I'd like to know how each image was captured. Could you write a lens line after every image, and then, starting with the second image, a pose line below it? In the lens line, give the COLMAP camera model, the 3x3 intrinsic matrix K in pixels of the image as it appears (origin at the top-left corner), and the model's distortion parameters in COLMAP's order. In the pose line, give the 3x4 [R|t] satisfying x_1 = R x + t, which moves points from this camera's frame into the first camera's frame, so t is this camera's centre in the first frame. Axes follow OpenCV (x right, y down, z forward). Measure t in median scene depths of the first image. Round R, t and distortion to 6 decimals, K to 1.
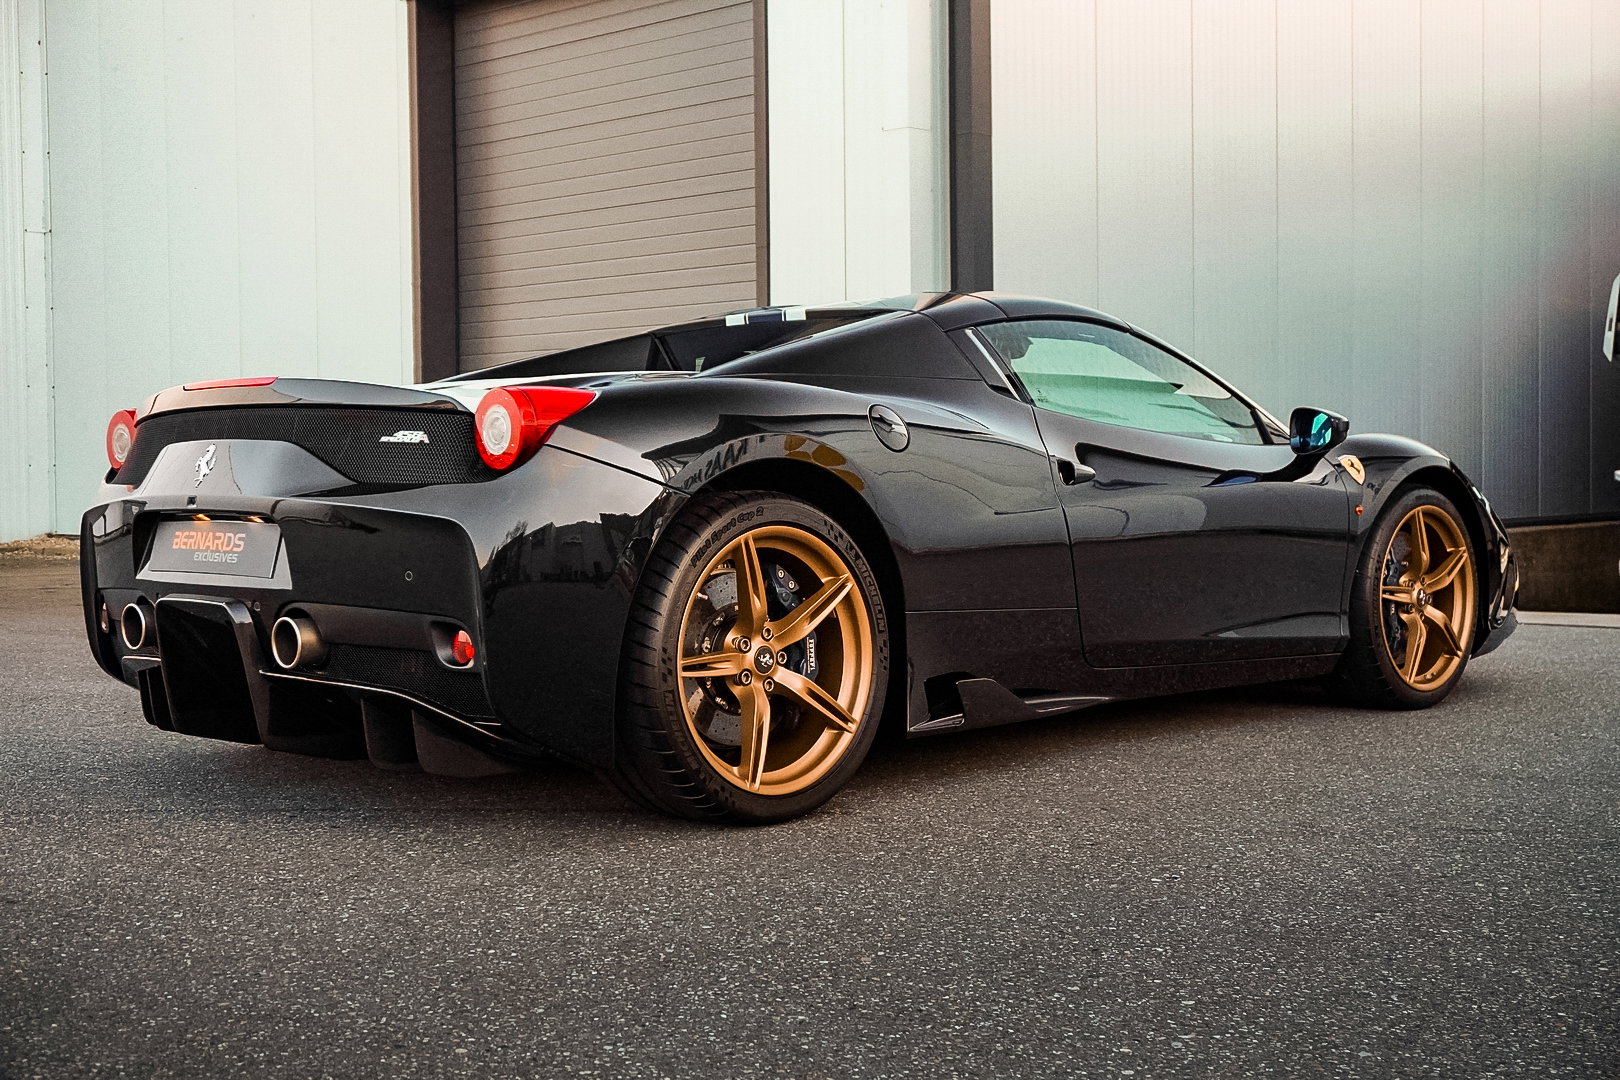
lens RADIAL K [[2080.0, 0, 804.2], [0, 2080.0, 541.0], [0, 0, 1]] dist [0.003063, 0.000000]
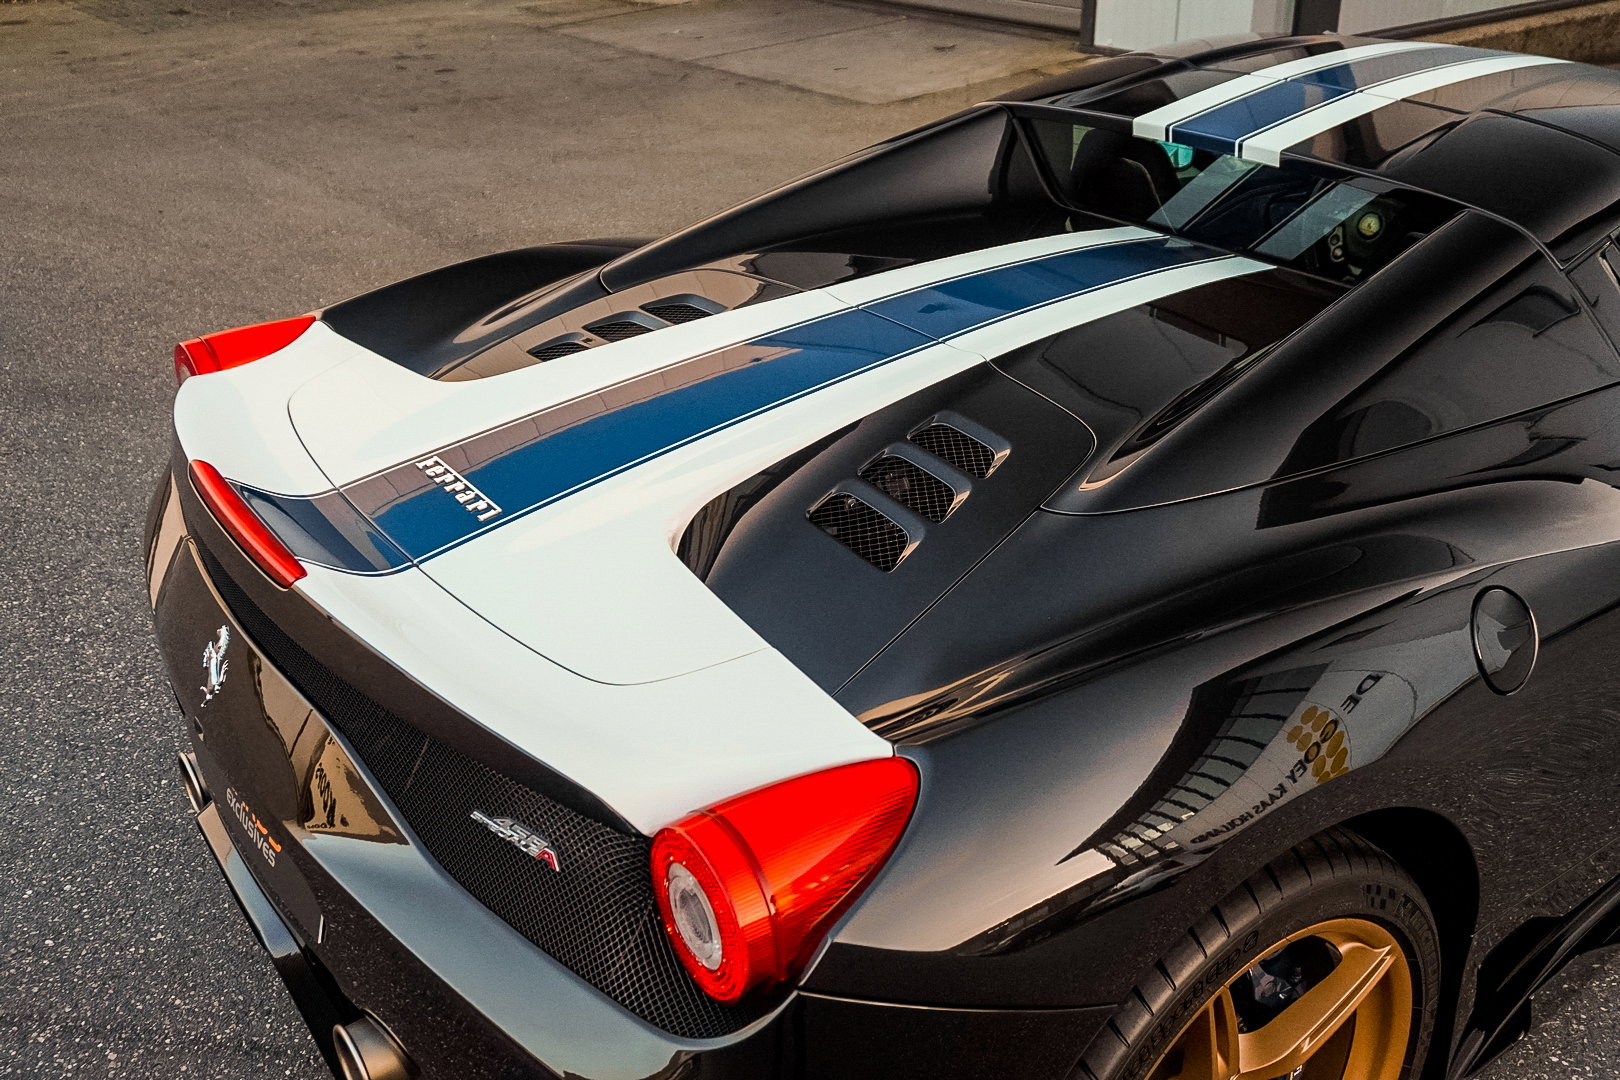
lens RADIAL K [[1529.3, 0, 808.7], [0, 1529.3, 535.2], [0, 0, 1]] dist [0.013603, 0.000000]
pose [[0.986354, 0.065411, -0.151089, -0.072141], [0.003091, 0.910171, 0.414221, -0.238969], [0.164612, -0.409036, 0.897548, 0.676149]]
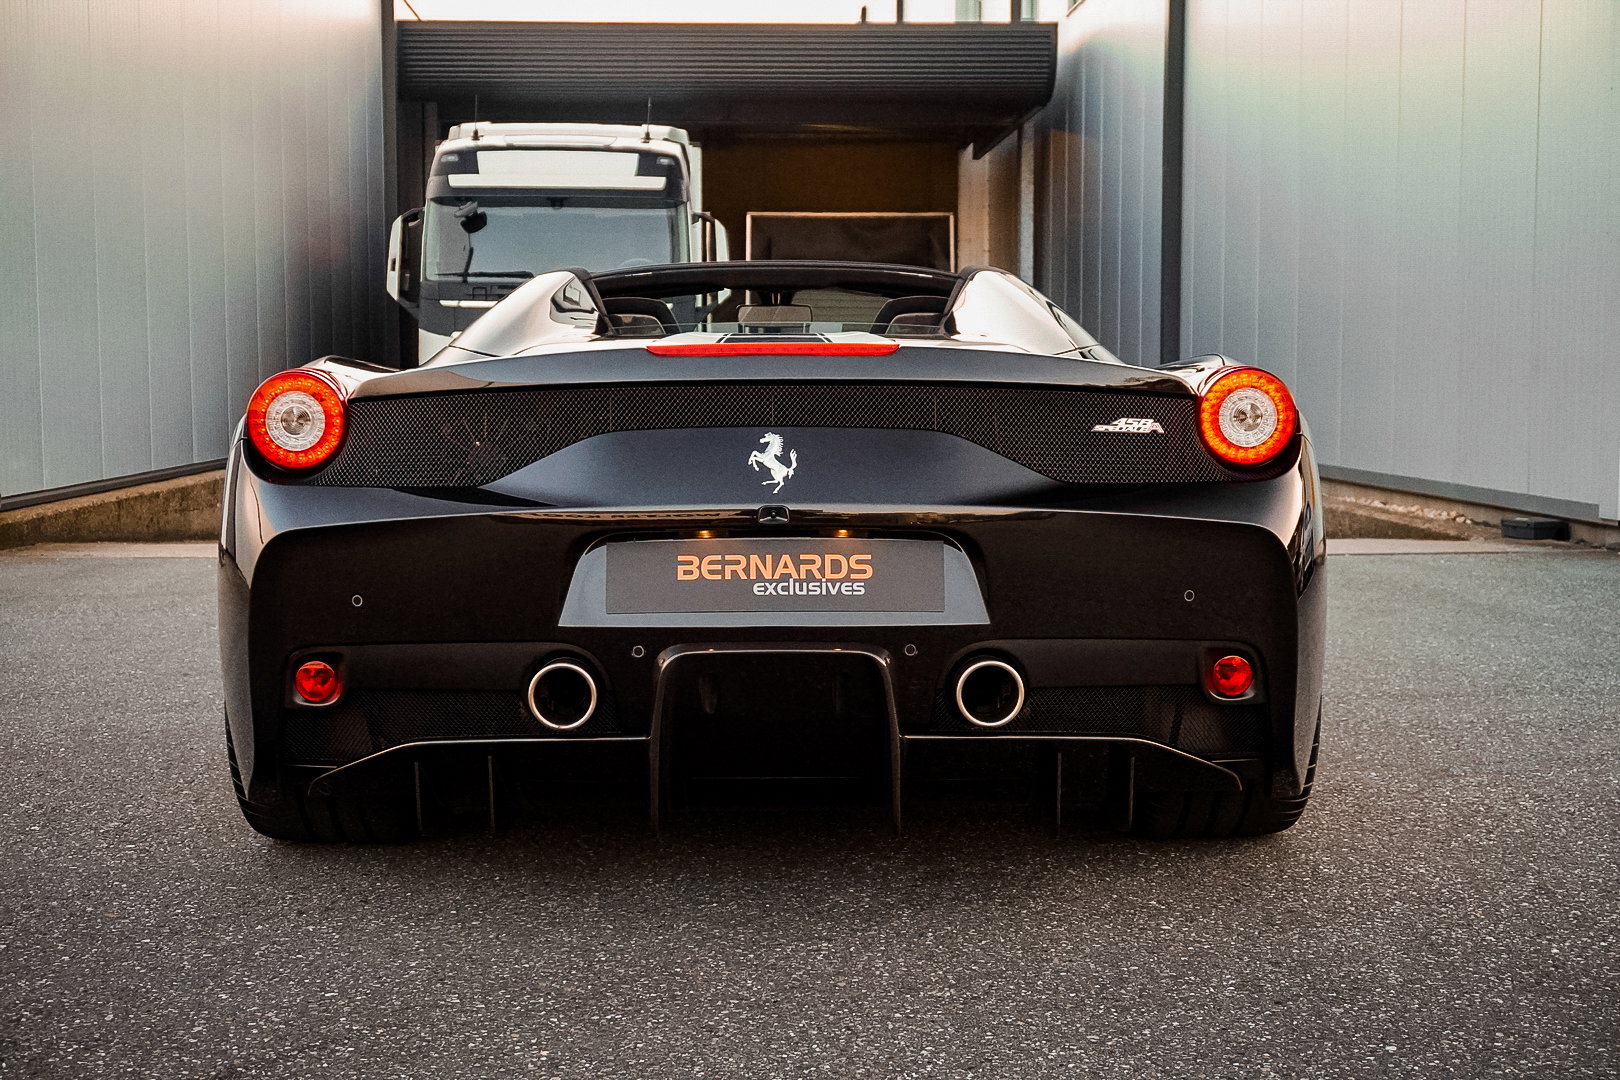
lens RADIAL K [[2080.0, 0, 821.2], [0, 2080.0, 536.3], [0, 0, 1]] dist [0.003063, 0.000000]
pose [[0.689282, -0.051196, 0.722682, -0.806957], [0.025455, 0.998596, 0.046464, -0.044403], [-0.724046, -0.013631, 0.689617, 0.489158]]
